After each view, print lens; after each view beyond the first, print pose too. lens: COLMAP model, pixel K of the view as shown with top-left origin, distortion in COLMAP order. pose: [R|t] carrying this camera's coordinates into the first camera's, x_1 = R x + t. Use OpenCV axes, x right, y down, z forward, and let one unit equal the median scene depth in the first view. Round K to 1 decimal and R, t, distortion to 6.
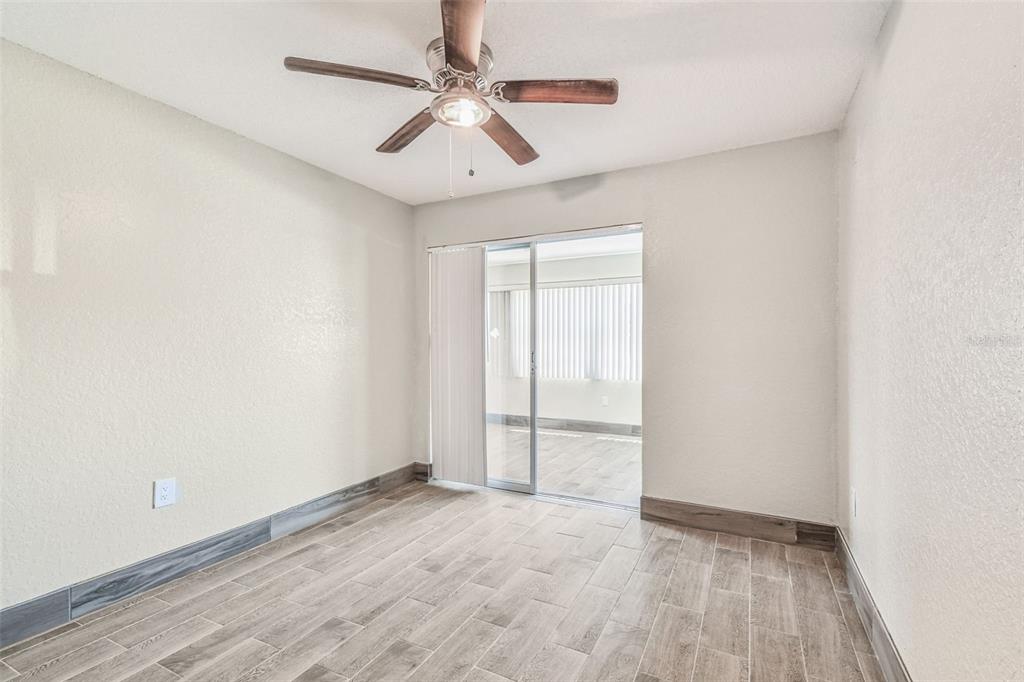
lens RADIAL K [[466.9, 0, 519.1], [0, 466.9, 340.4], [0, 0, 1]] dist [0.031150, -0.000254]
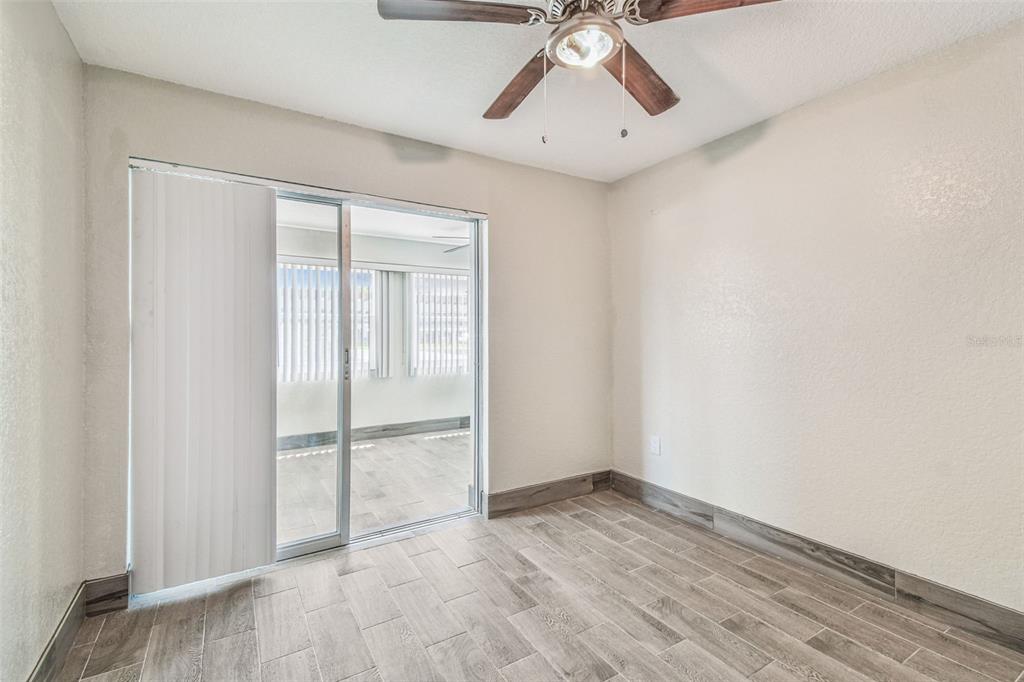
lens RADIAL K [[466.5, 0, 517.3], [0, 466.5, 335.1], [0, 0, 1]] dist [0.043263, -0.021596]
pose [[0.518522, -0.009278, 0.855014, -0.564602], [-0.001506, 0.999930, 0.011765, -0.014402], [-0.855063, -0.007388, 0.518472, 0.466265]]
